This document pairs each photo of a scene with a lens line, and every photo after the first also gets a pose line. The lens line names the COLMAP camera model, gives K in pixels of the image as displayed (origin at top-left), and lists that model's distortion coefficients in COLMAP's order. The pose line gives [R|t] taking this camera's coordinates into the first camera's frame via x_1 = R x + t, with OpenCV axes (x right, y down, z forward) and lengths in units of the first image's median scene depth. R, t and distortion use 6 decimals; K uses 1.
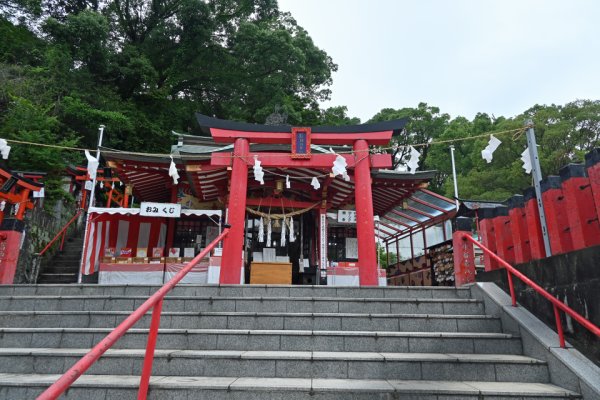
lens RADIAL K [[396.9, 0, 300.0], [0, 396.9, 200.0], [0, 0, 1]] dist [-0.000777, -0.000793]
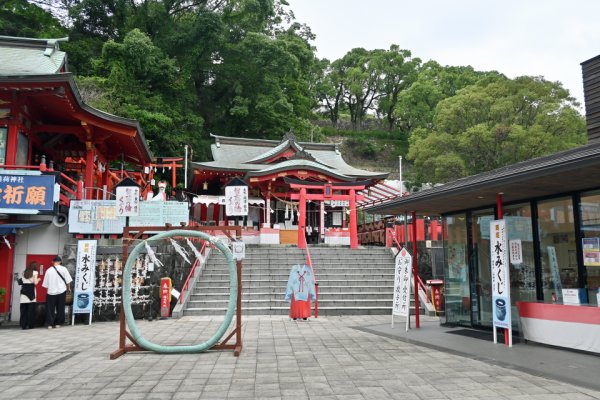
lens RADIAL K [[396.9, 0, 300.0], [0, 396.9, 200.0], [0, 0, 1]] dist [-0.000777, -0.000793]
pose [[0.996659, 0.003548, 0.081593, -0.169603], [-0.014479, 0.990905, 0.133781, -0.190079], [-0.080376, -0.134516, 0.987646, -0.646929]]
